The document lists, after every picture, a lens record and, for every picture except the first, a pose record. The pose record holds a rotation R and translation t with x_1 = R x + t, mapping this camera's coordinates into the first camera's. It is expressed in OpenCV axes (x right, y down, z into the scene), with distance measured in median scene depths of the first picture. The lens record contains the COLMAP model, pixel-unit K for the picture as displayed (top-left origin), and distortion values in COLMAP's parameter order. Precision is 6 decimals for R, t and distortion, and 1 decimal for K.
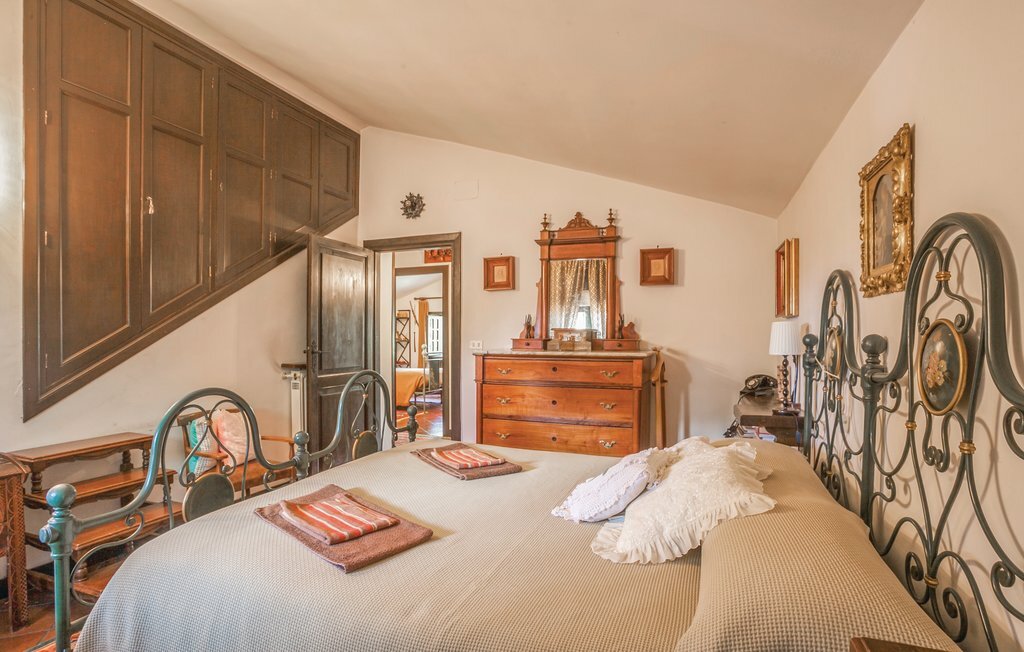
lens RADIAL K [[510.3, 0, 511.4], [0, 510.3, 333.1], [0, 0, 1]] dist [-0.027262, -0.000081]
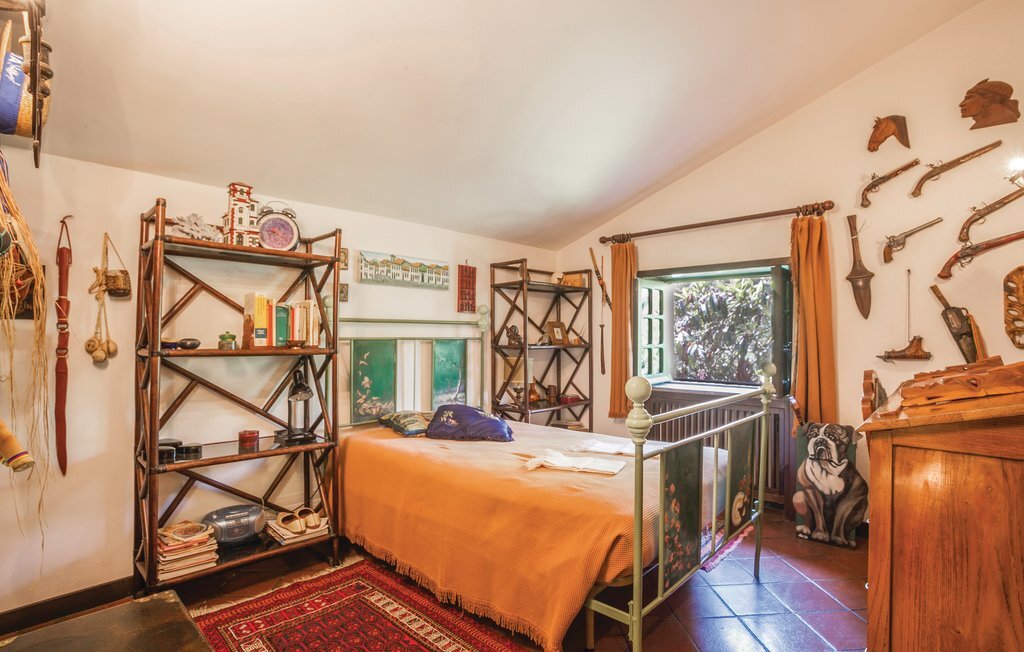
lens RADIAL K [[510.3, 0, 512.6], [0, 510.3, 325.8], [0, 0, 1]] dist [-0.027262, -0.000081]
pose [[0.927477, -0.005789, -0.373834, -0.104794], [0.004169, 0.999978, -0.005144, 0.000983], [0.373856, 0.003212, 0.927481, 0.599372]]
